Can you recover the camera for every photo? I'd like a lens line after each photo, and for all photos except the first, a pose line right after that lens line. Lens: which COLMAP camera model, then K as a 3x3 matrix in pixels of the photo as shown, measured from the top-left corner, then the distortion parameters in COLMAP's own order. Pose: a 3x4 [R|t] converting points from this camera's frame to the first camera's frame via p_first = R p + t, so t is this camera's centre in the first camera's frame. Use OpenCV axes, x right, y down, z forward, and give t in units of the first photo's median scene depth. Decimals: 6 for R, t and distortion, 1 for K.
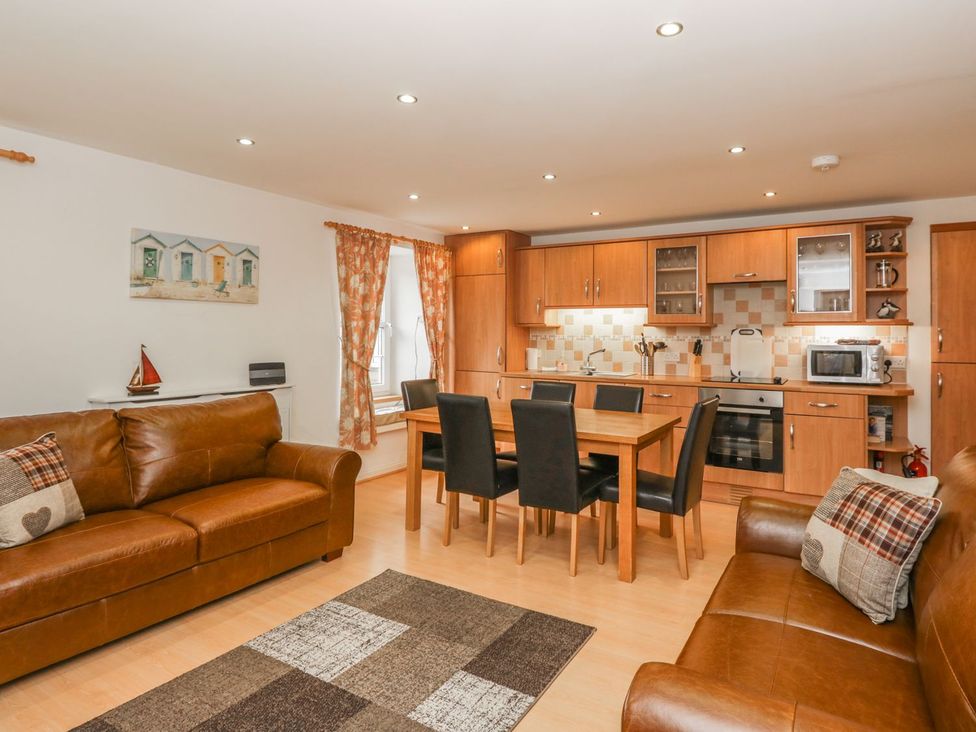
lens RADIAL K [[565.4, 0, 486.6], [0, 565.4, 331.6], [0, 0, 1]] dist [-0.006412, -0.001446]
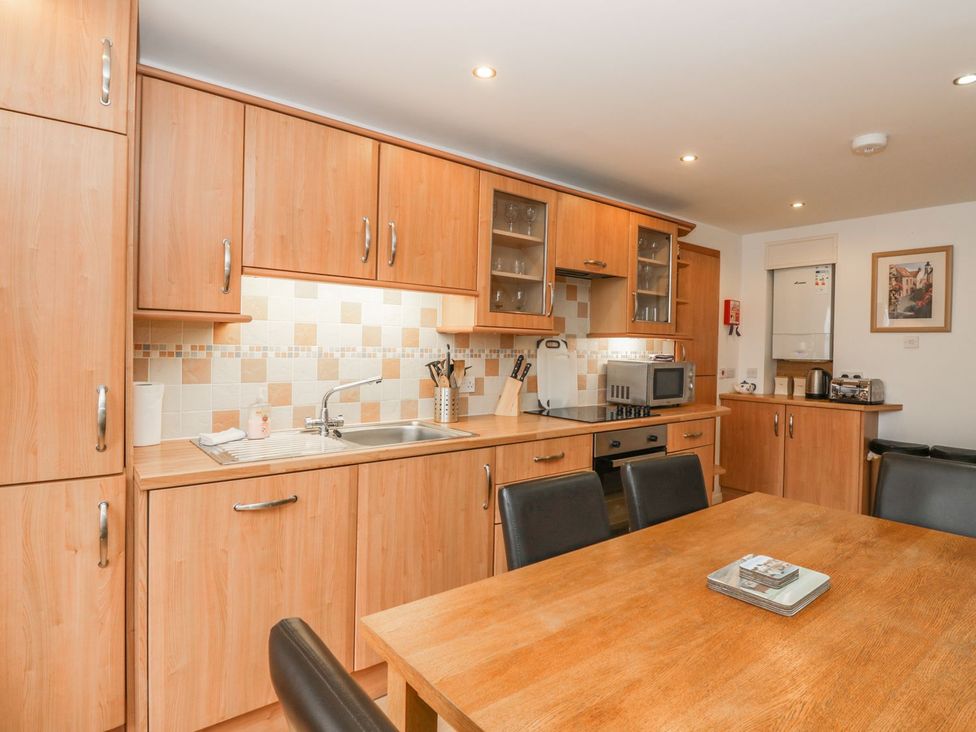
lens RADIAL K [[549.0, 0, 494.3], [0, 549.0, 361.5], [0, 0, 1]] dist [0.004333, -0.002508]
pose [[0.301399, -0.026187, 0.953139, -0.244975], [-0.021923, 0.999168, 0.034384, 0.000602], [-0.953246, -0.031259, 0.300574, 0.977531]]
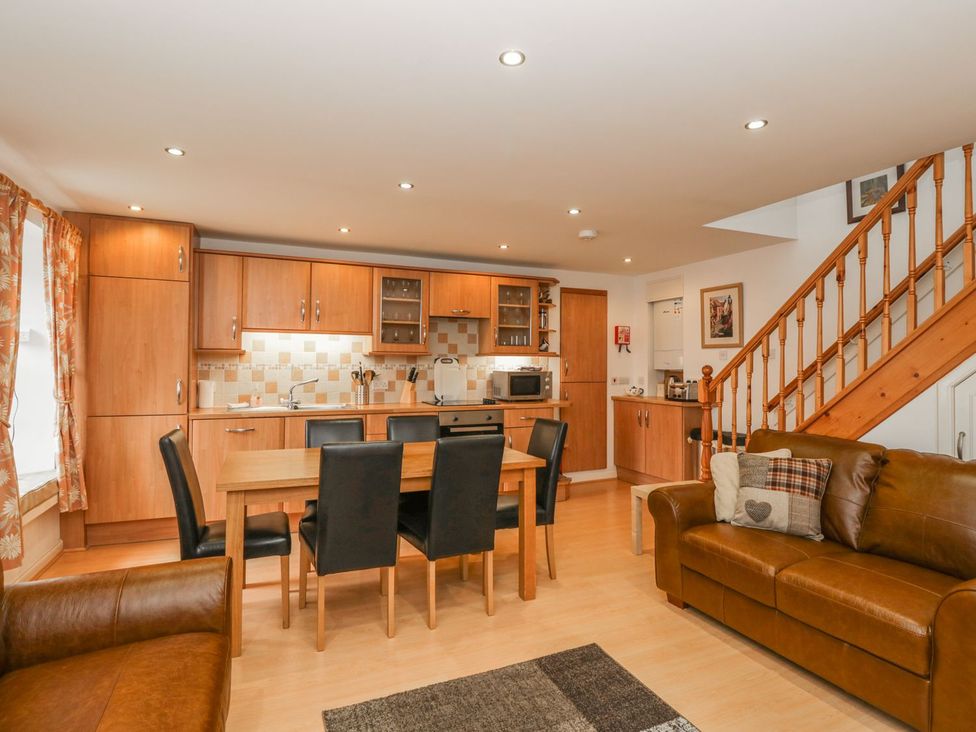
lens RADIAL K [[549.0, 0, 484.3], [0, 549.0, 356.5], [0, 0, 1]] dist [0.004333, -0.002508]
pose [[0.560839, 0.009234, 0.827874, -0.466876], [-0.005454, 0.999957, -0.007459, 0.000071], [-0.827907, -0.000332, 0.560865, 0.360152]]
